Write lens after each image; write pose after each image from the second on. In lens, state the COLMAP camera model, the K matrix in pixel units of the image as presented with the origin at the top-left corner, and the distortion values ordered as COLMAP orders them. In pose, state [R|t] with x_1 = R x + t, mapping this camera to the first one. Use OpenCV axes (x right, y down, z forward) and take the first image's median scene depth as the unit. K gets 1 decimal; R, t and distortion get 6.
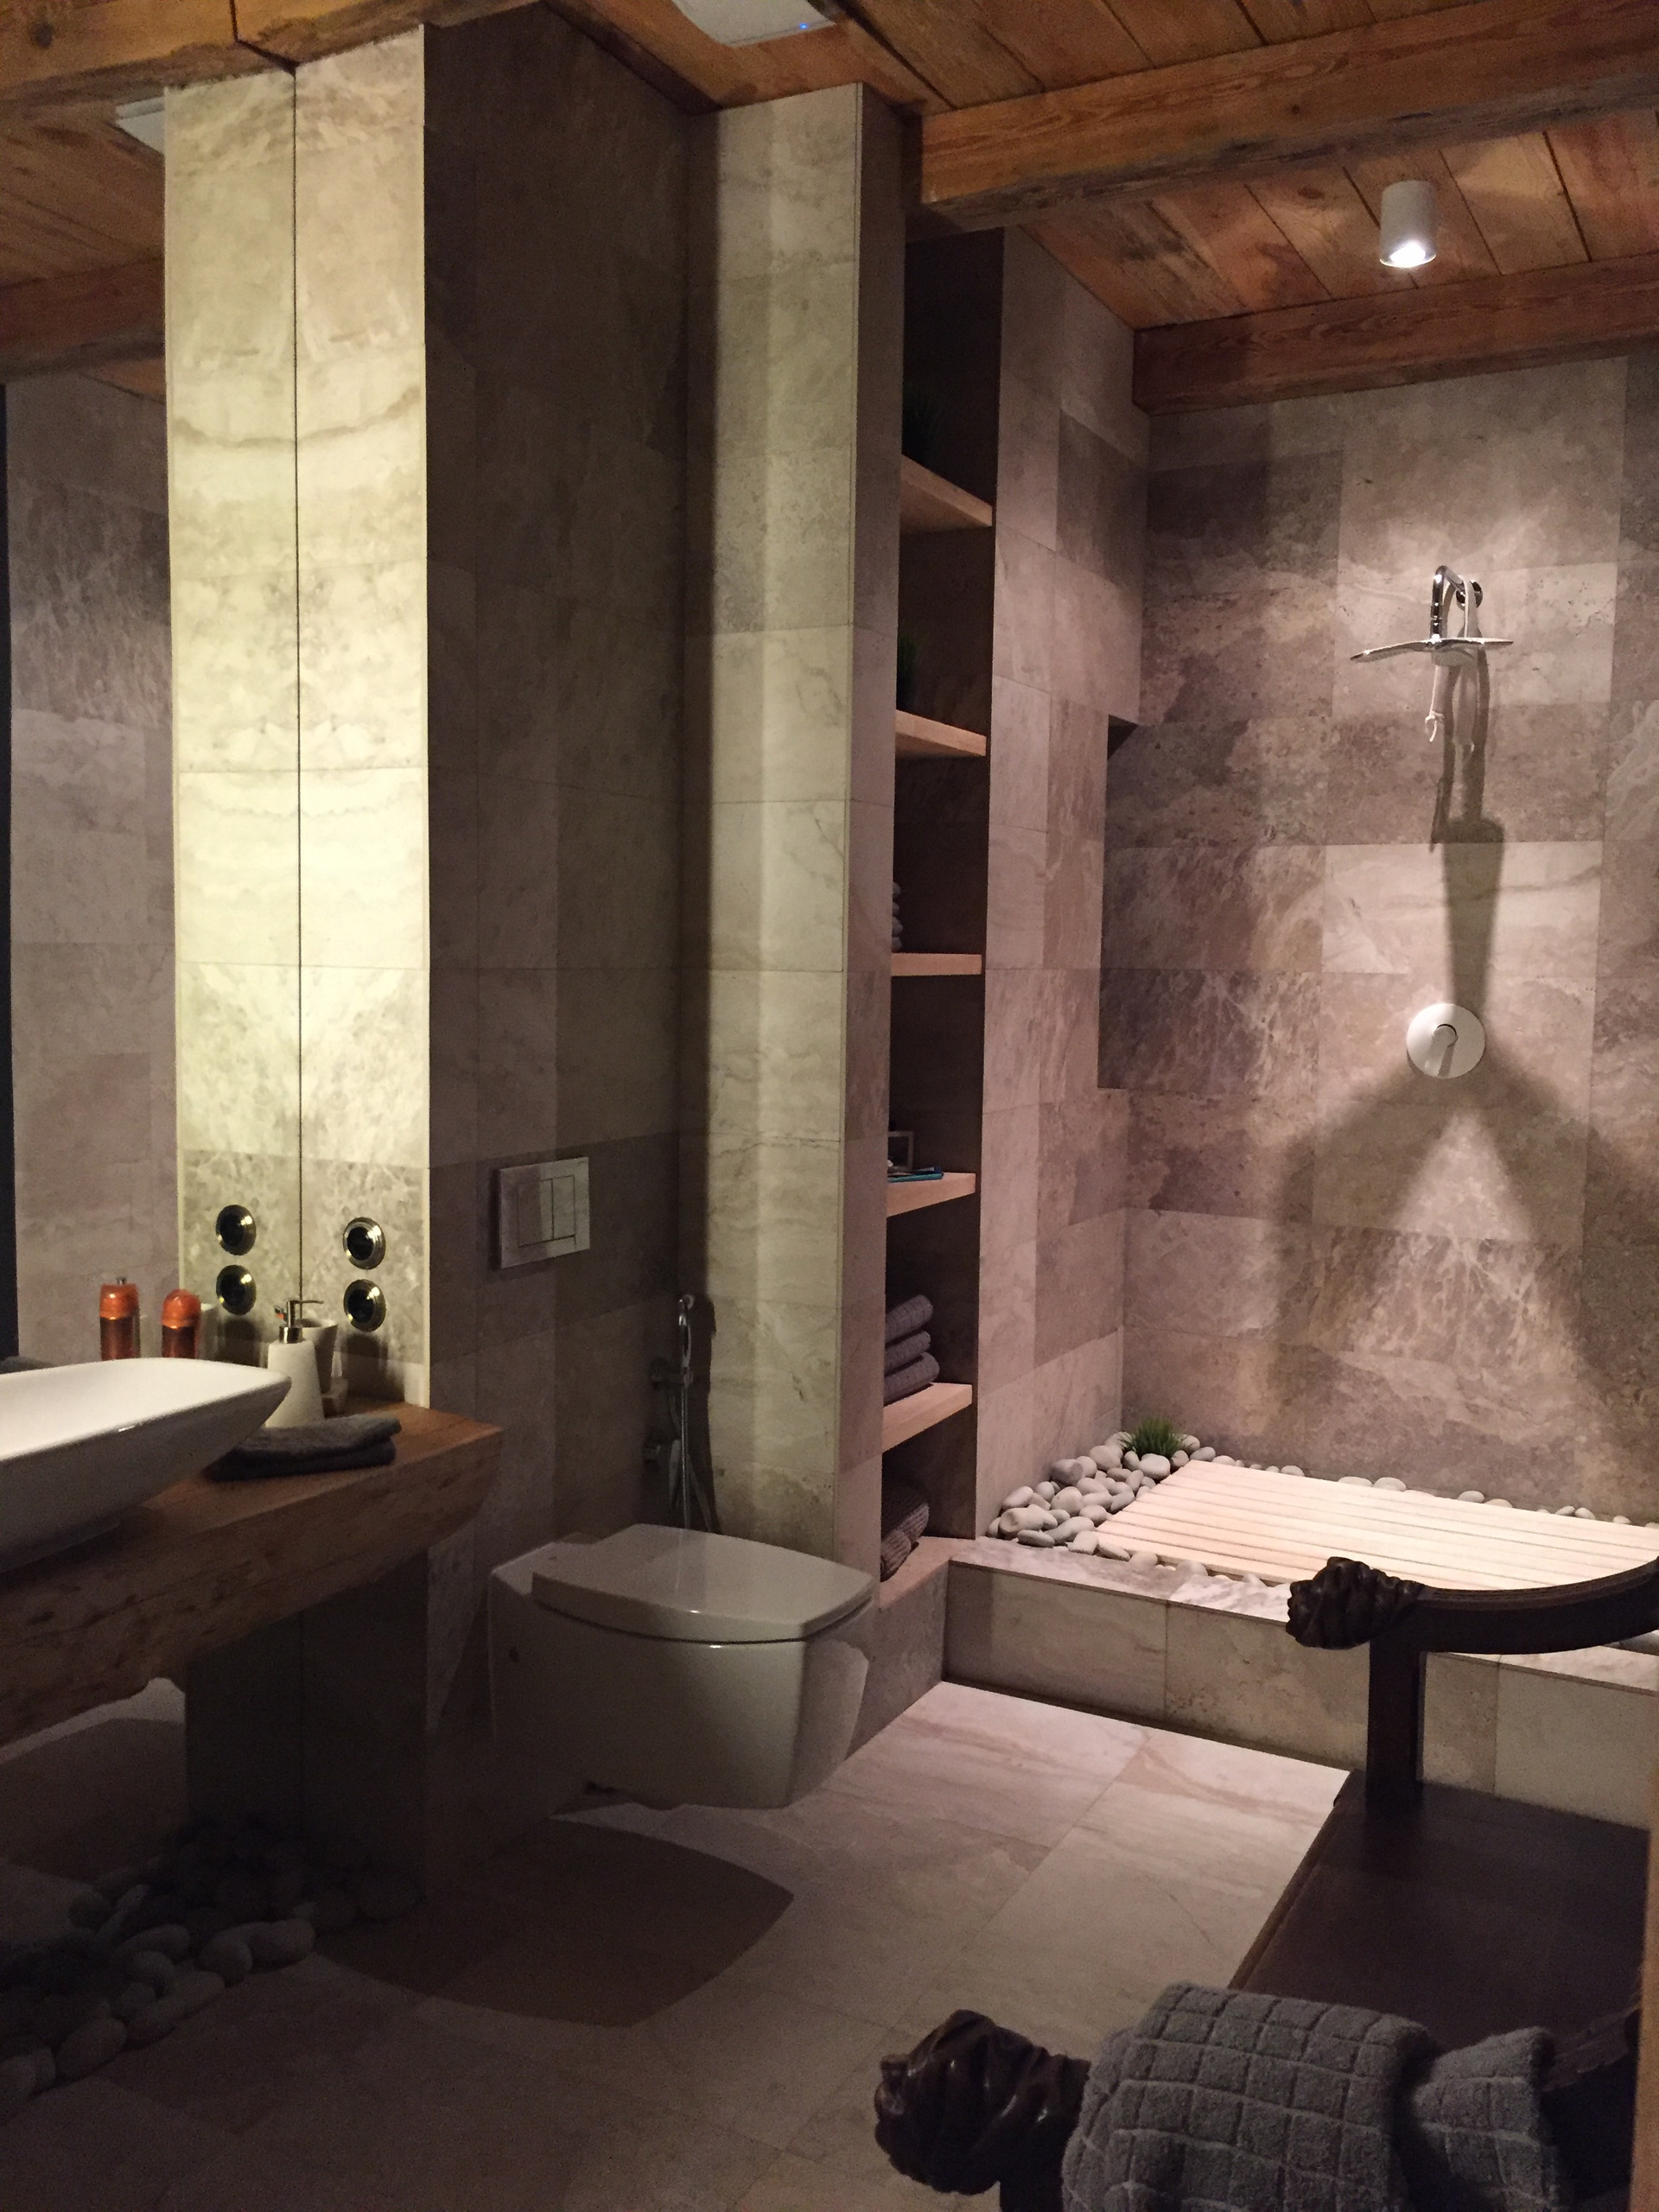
lens RADIAL K [[1883.0, 0, 820.0], [0, 1883.0, 1102.7], [0, 0, 1]] dist [0.051957, -0.070768]
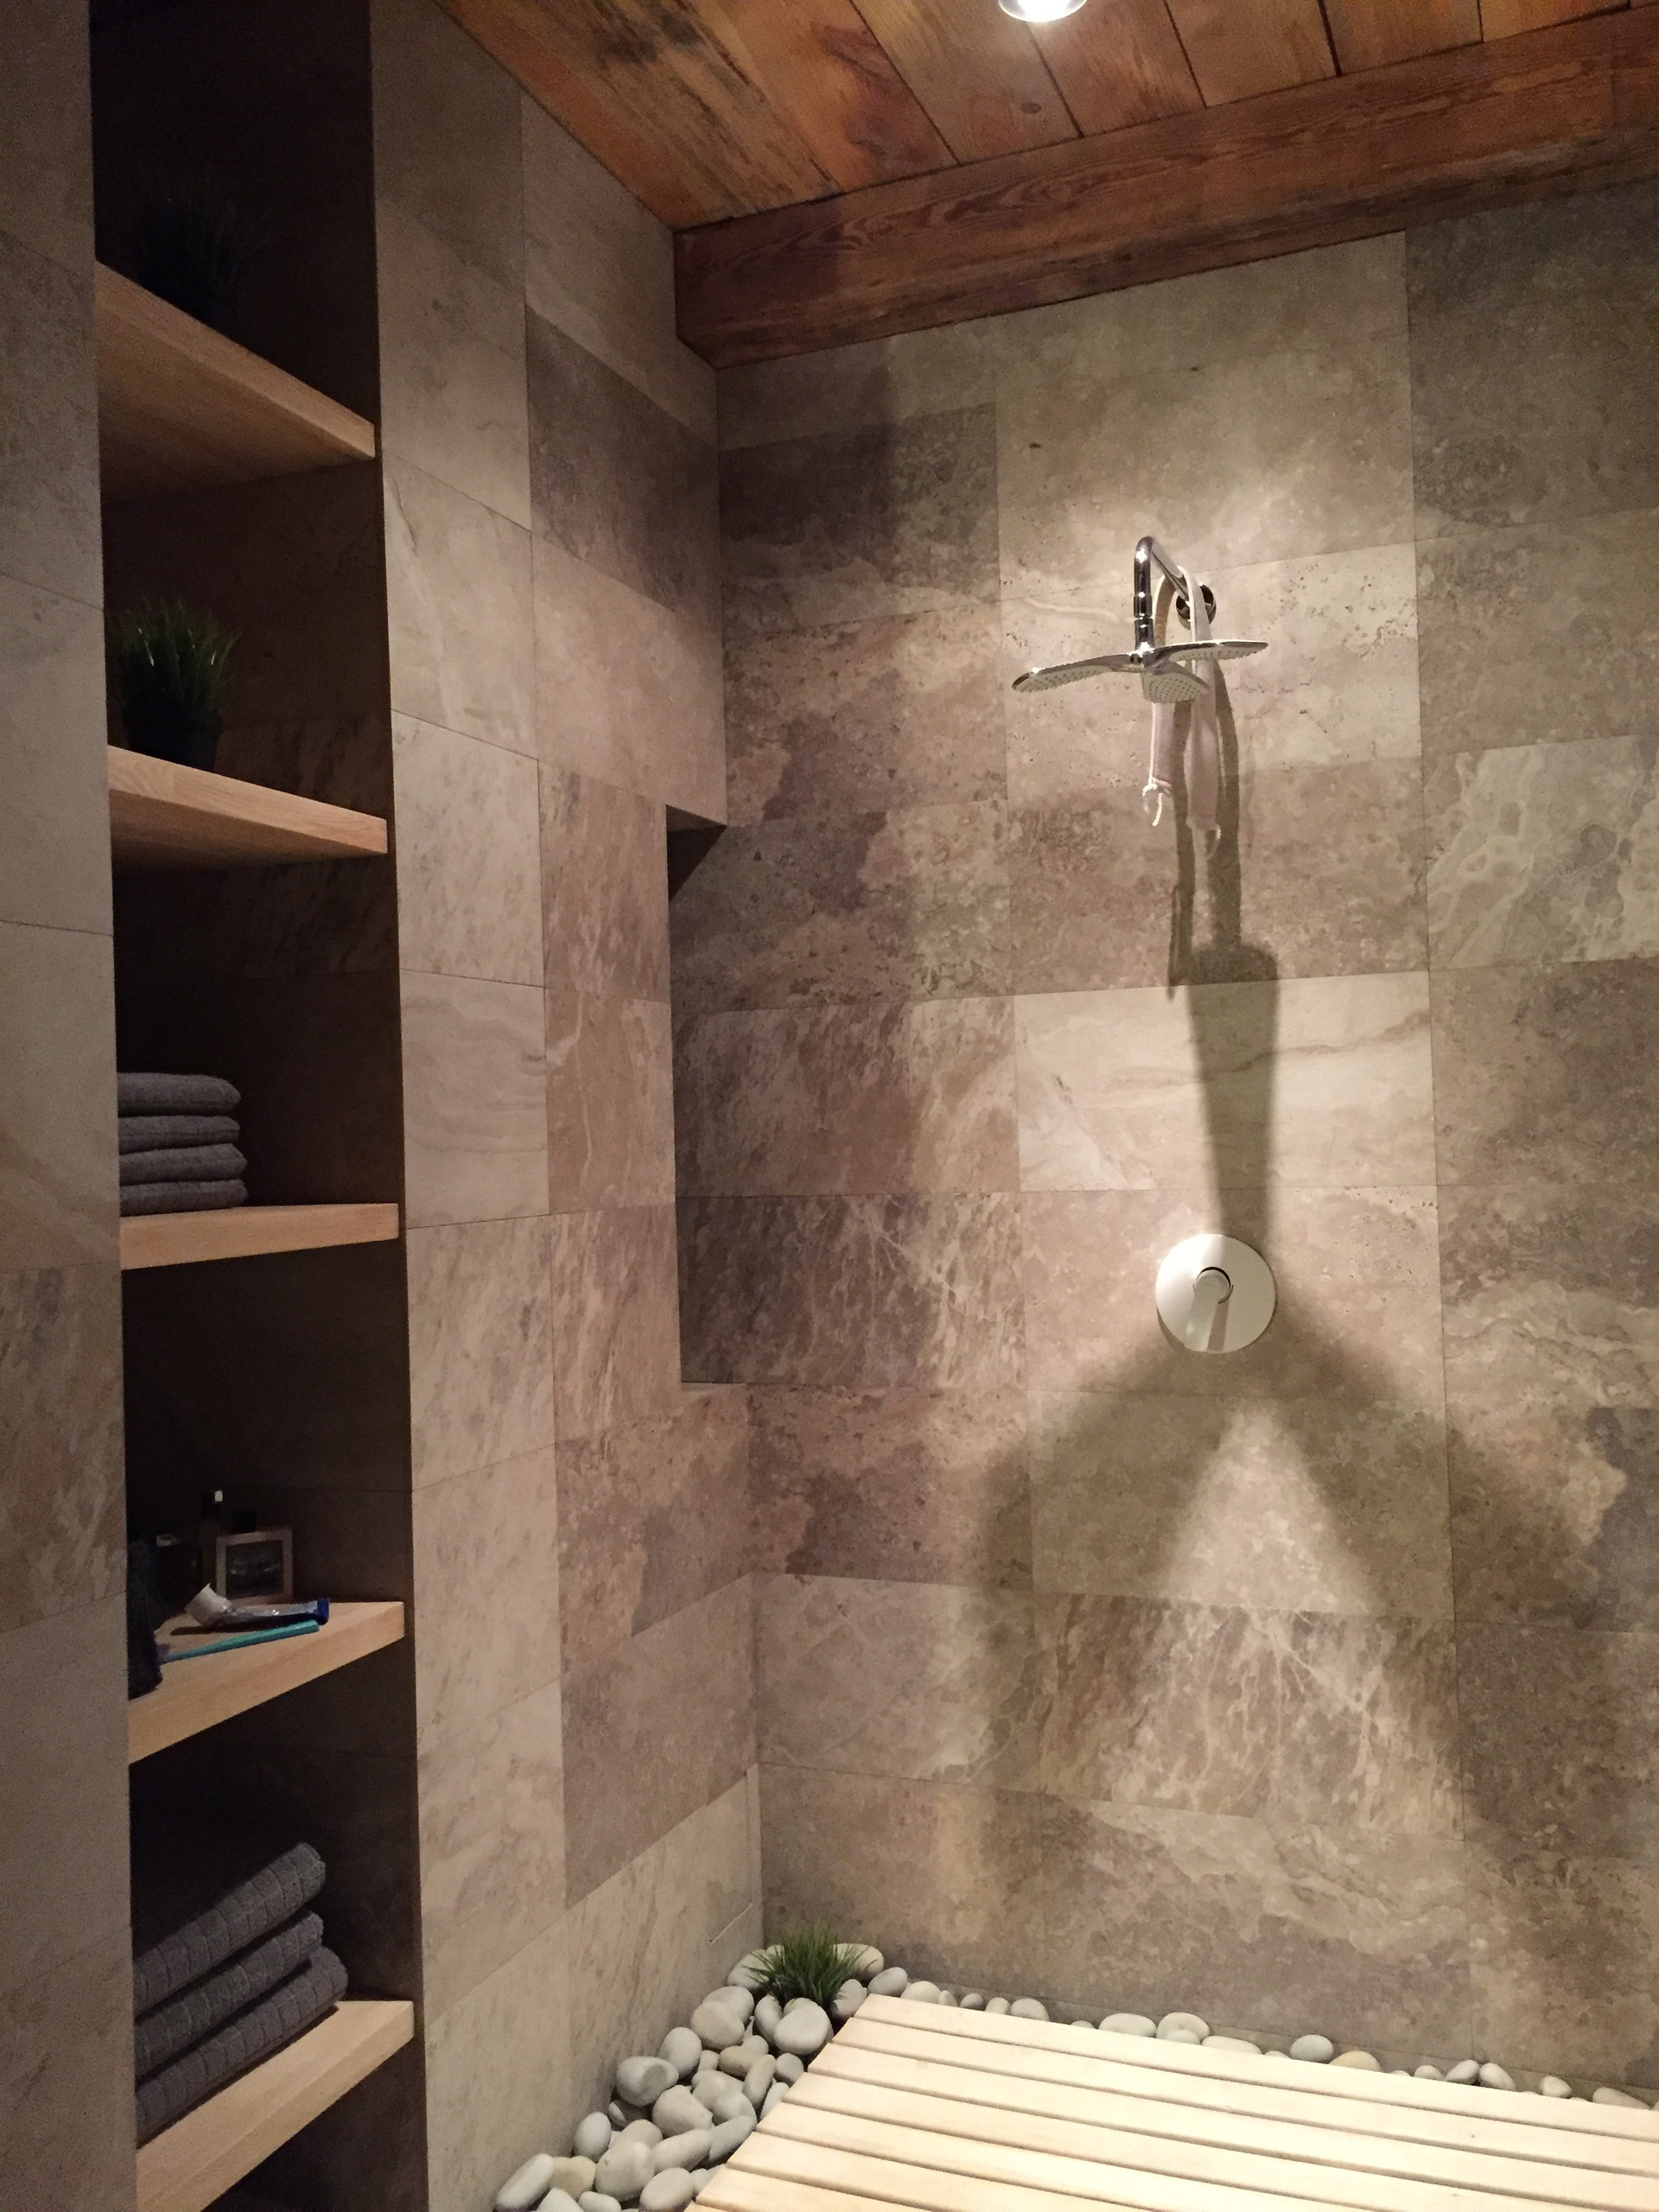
lens RADIAL K [[1883.0, 0, 835.3], [0, 1883.0, 1090.5], [0, 0, 1]] dist [0.051957, -0.070768]
pose [[0.992684, -0.042190, 0.113134, 0.138767], [0.053937, 0.993231, -0.102874, -0.042811], [-0.108028, 0.108223, 0.988240, 0.389894]]
